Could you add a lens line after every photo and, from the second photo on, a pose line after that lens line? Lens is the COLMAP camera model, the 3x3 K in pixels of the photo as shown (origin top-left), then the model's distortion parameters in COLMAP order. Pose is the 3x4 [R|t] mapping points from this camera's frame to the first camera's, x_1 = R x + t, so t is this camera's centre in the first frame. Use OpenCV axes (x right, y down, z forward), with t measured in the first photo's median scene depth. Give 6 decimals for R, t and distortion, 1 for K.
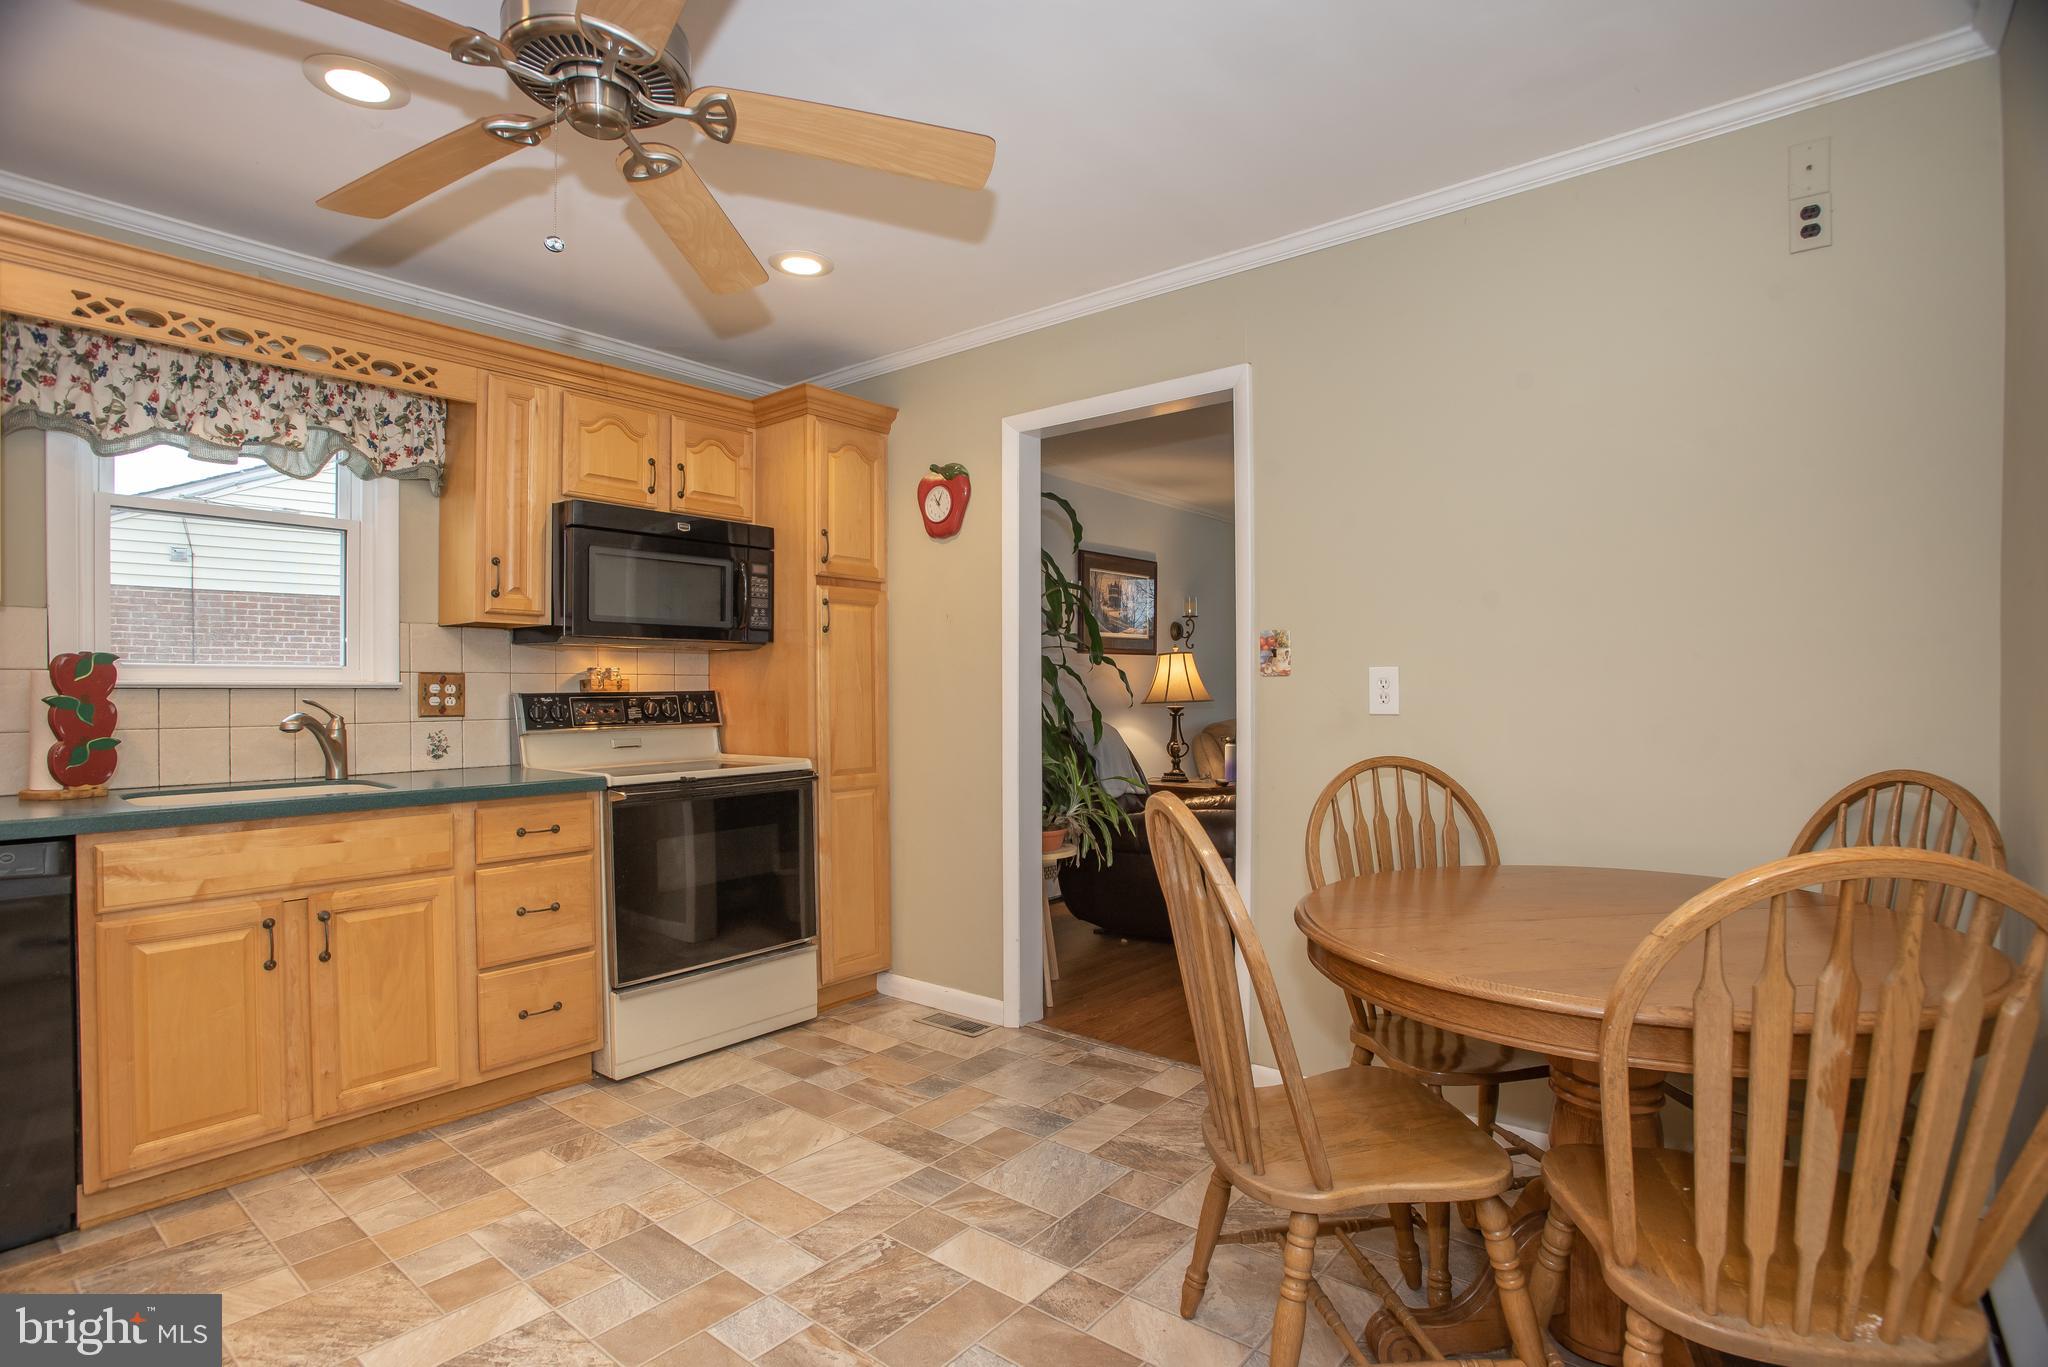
lens RADIAL K [[1017.0, 0, 1051.7], [0, 1017.0, 698.7], [0, 0, 1]] dist [-0.070534, 0.026713]
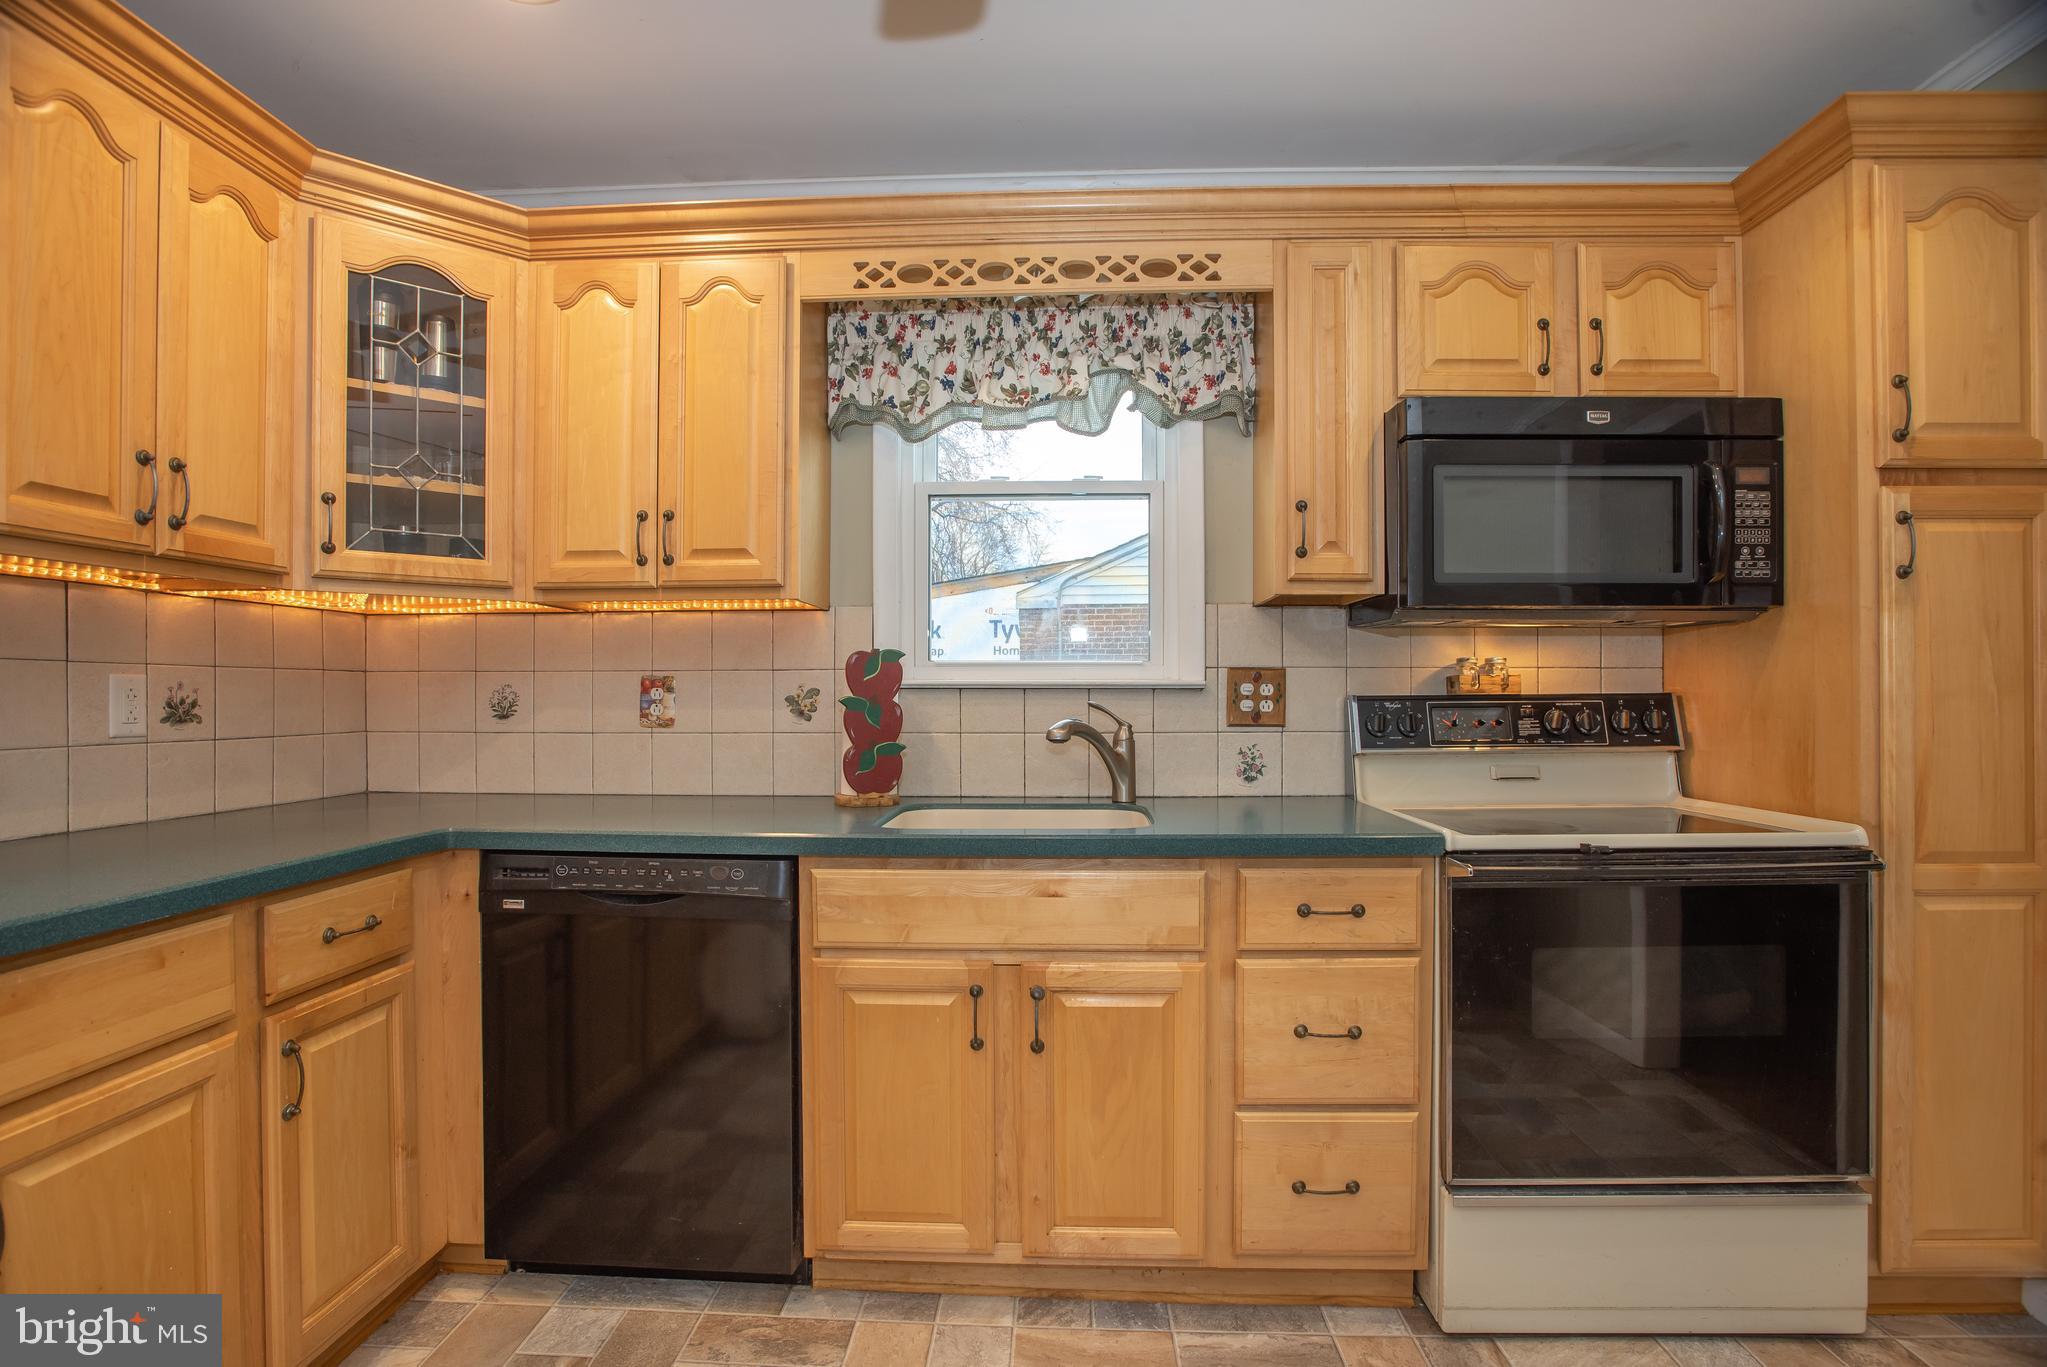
lens RADIAL K [[1016.5, 0, 1005.9], [0, 1016.5, 693.1], [0, 0, 1]] dist [-0.070534, 0.026713]
pose [[0.575166, 0.003861, -0.818028, -0.097337], [-0.008522, 0.999963, -0.001272, -0.004563], [0.817992, 0.007703, 0.575177, 0.417180]]
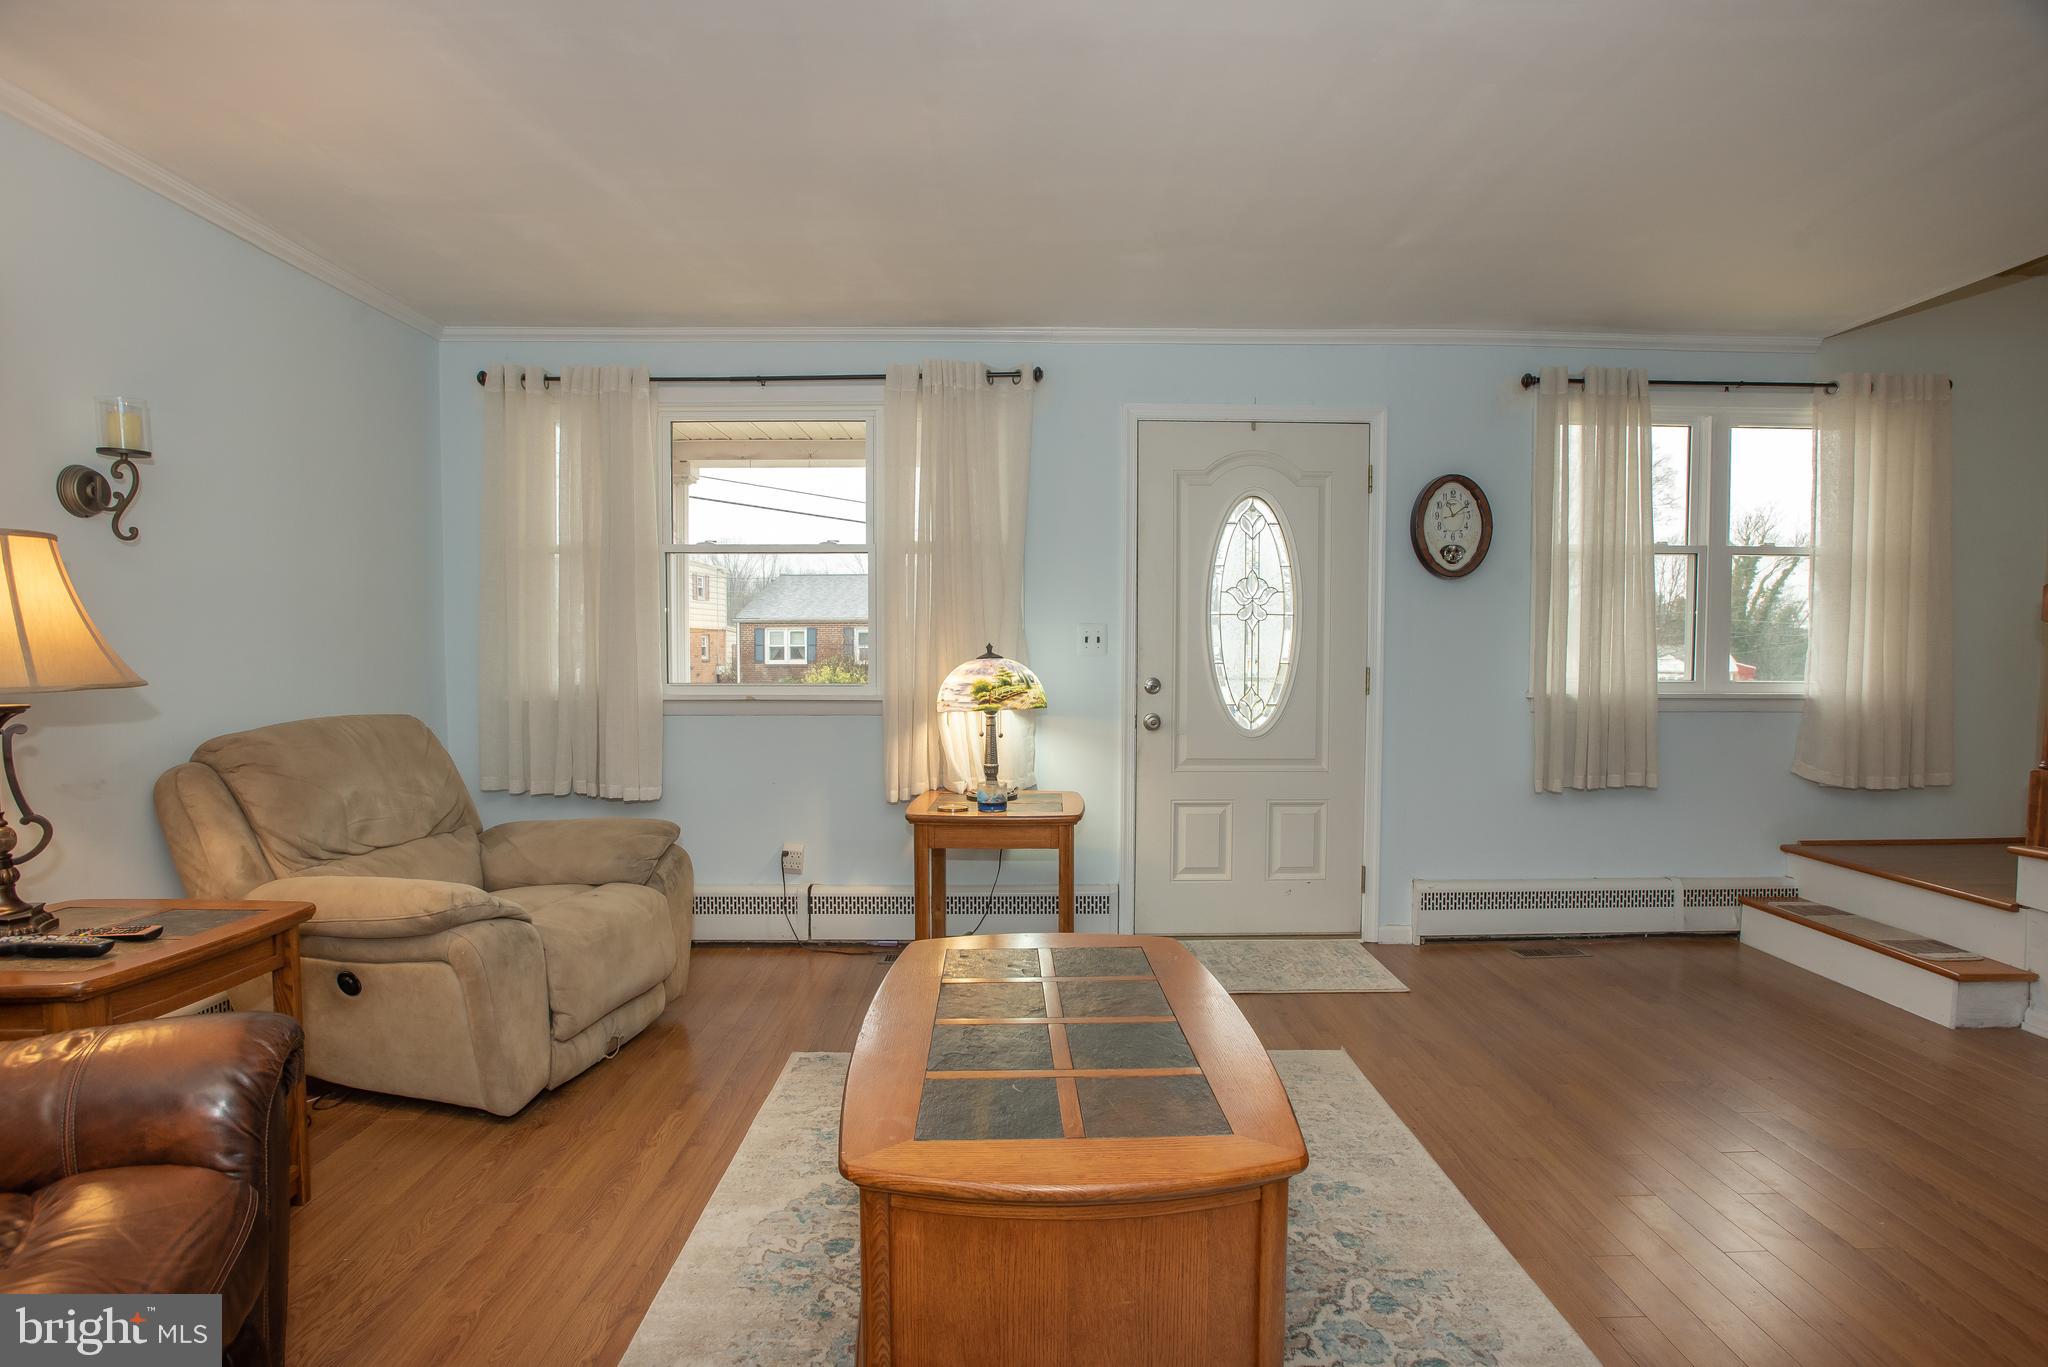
lens RADIAL K [[1017.0, 0, 1029.6], [0, 1017.0, 695.1], [0, 0, 1]] dist [-0.070534, 0.026713]
pose [[0.777525, -0.024211, 0.628385, 0.367947], [0.002288, 0.999361, 0.035674, -0.010445], [-0.628848, -0.026300, 0.777084, 1.154711]]
